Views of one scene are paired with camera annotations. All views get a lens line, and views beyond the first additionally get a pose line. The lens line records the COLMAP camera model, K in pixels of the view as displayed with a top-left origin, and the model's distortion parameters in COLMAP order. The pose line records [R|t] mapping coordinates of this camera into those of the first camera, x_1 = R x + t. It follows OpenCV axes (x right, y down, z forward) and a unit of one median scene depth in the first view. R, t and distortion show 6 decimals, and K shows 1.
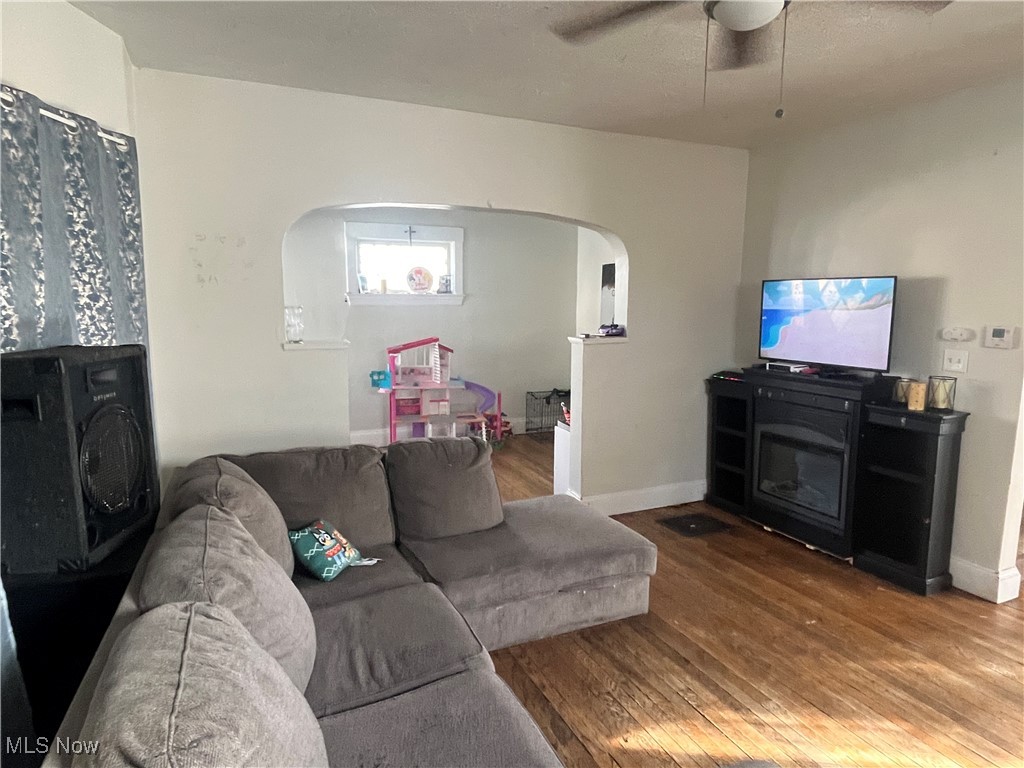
lens RADIAL K [[623.0, 0, 512.4], [0, 623.0, 386.2], [0, 0, 1]] dist [0.004752, -0.009150]
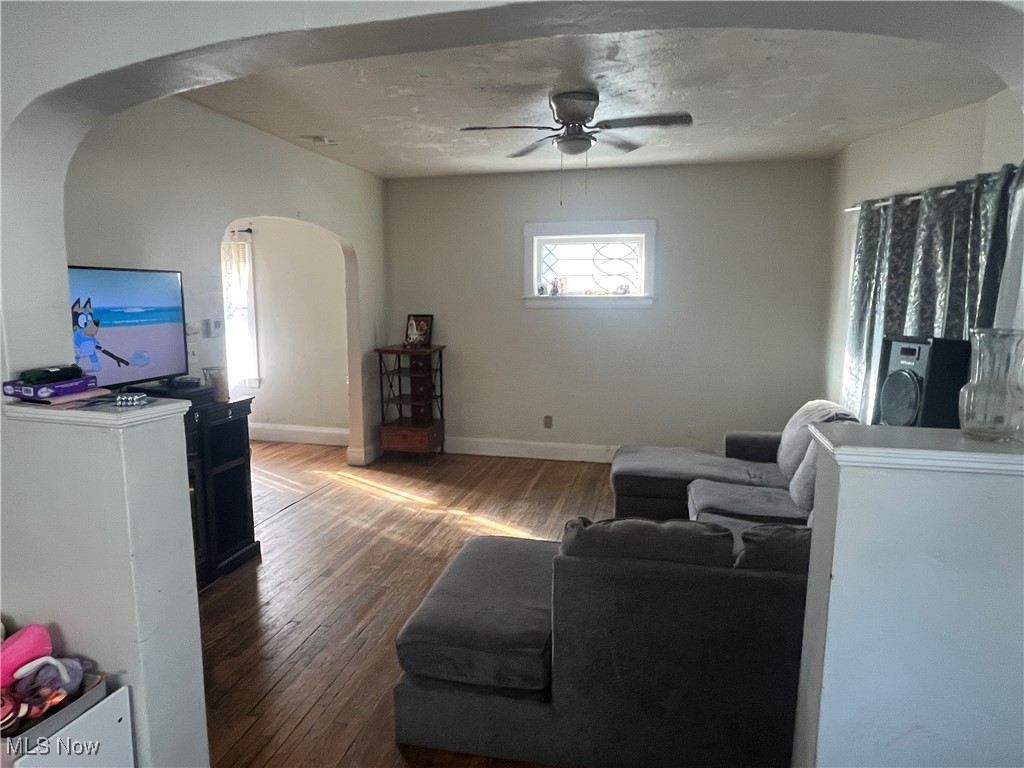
lens RADIAL K [[623.0, 0, 510.4], [0, 623.0, 383.9], [0, 0, 1]] dist [0.004752, -0.009150]
pose [[-0.797943, -0.087385, 0.596365, -0.367792], [0.083614, 0.963819, 0.253104, -0.217730], [-0.596906, 0.251827, -0.761766, 1.520725]]
